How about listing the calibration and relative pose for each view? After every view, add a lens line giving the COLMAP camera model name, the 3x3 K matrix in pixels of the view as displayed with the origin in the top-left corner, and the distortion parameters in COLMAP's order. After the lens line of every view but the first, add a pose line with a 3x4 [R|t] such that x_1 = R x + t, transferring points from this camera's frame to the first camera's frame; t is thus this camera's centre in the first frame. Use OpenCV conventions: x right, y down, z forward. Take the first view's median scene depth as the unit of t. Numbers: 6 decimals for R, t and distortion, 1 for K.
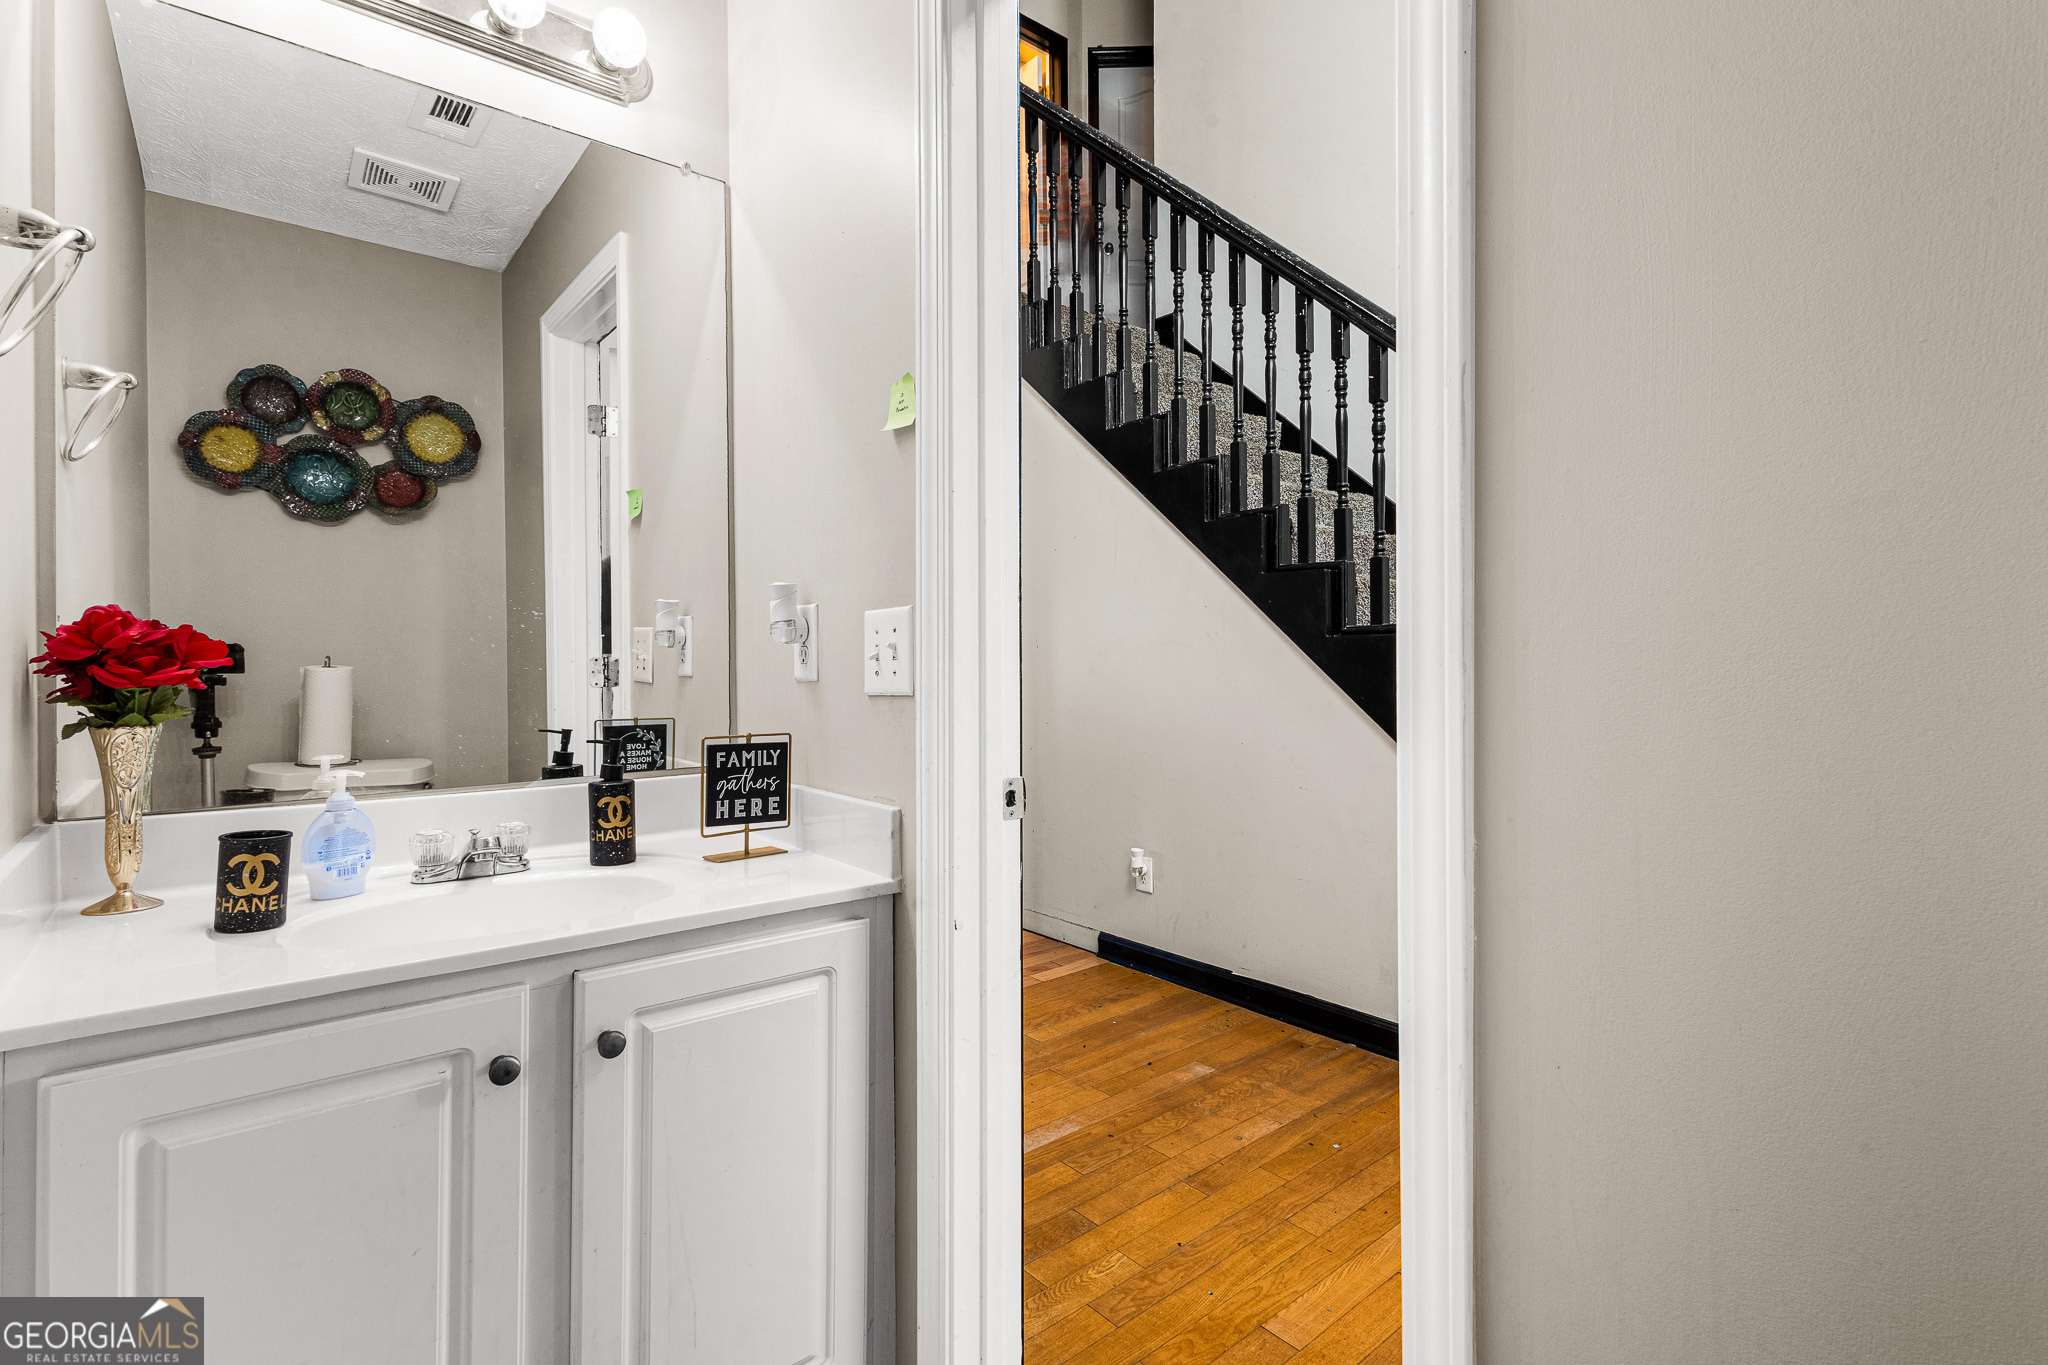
lens RADIAL K [[936.2, 0, 1024.0], [0, 936.2, 682.5], [0, 0, 1]] dist [0.002750, -0.000957]
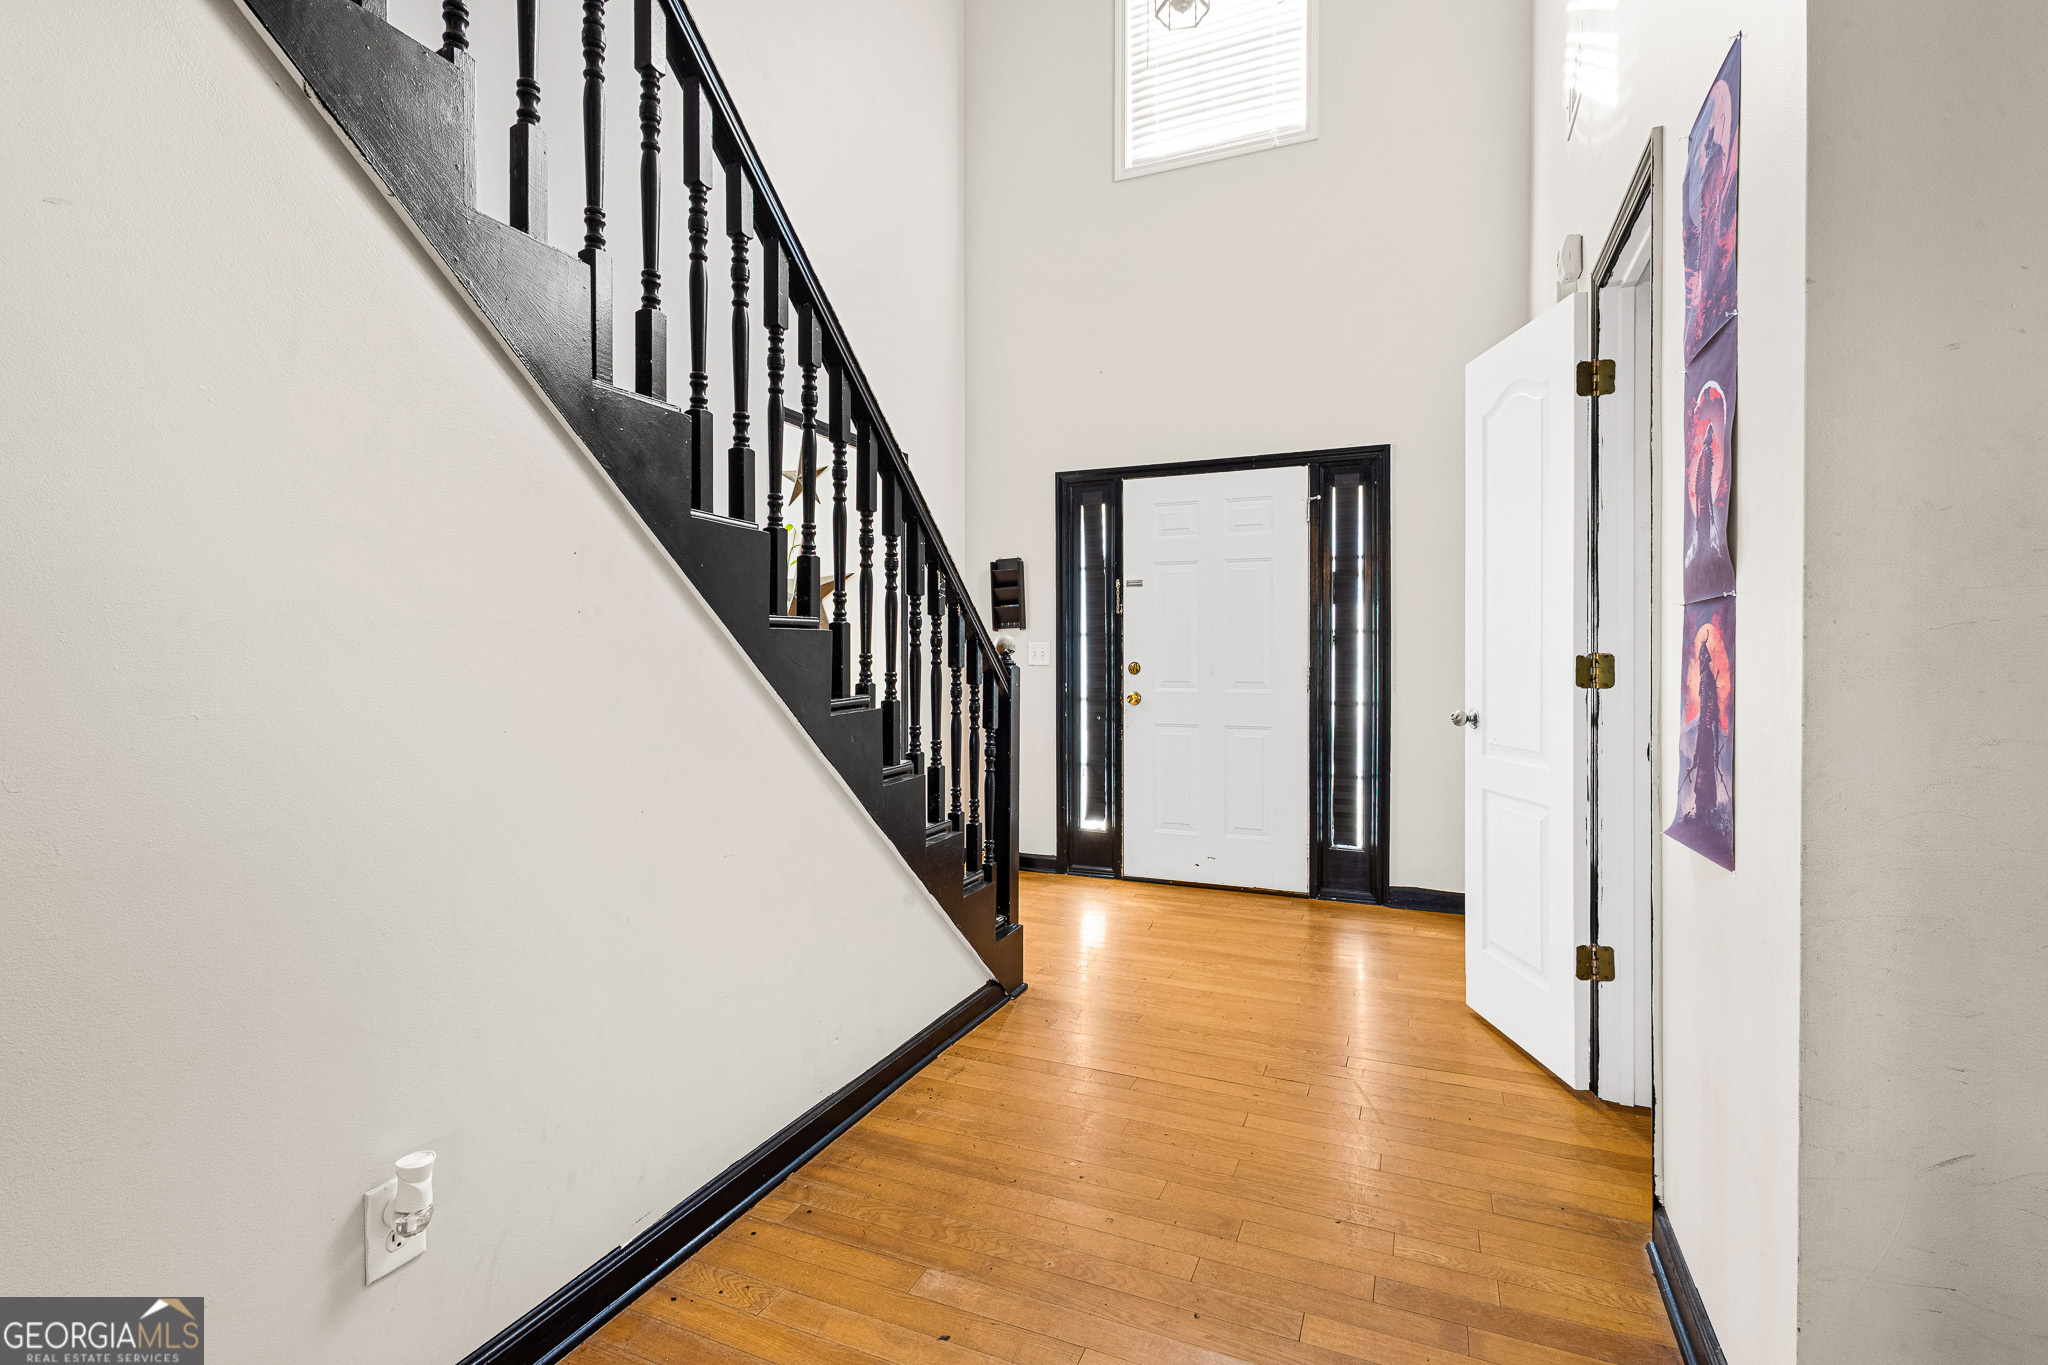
lens RADIAL K [[936.2, 0, 1024.0], [0, 936.2, 682.5], [0, 0, 1]] dist [0.002750, -0.000957]
pose [[-0.446535, -0.010051, 0.894710, -0.421245], [0.023355, 0.999465, 0.022884, -0.016133], [-0.894461, 0.031114, -0.446062, 1.241167]]
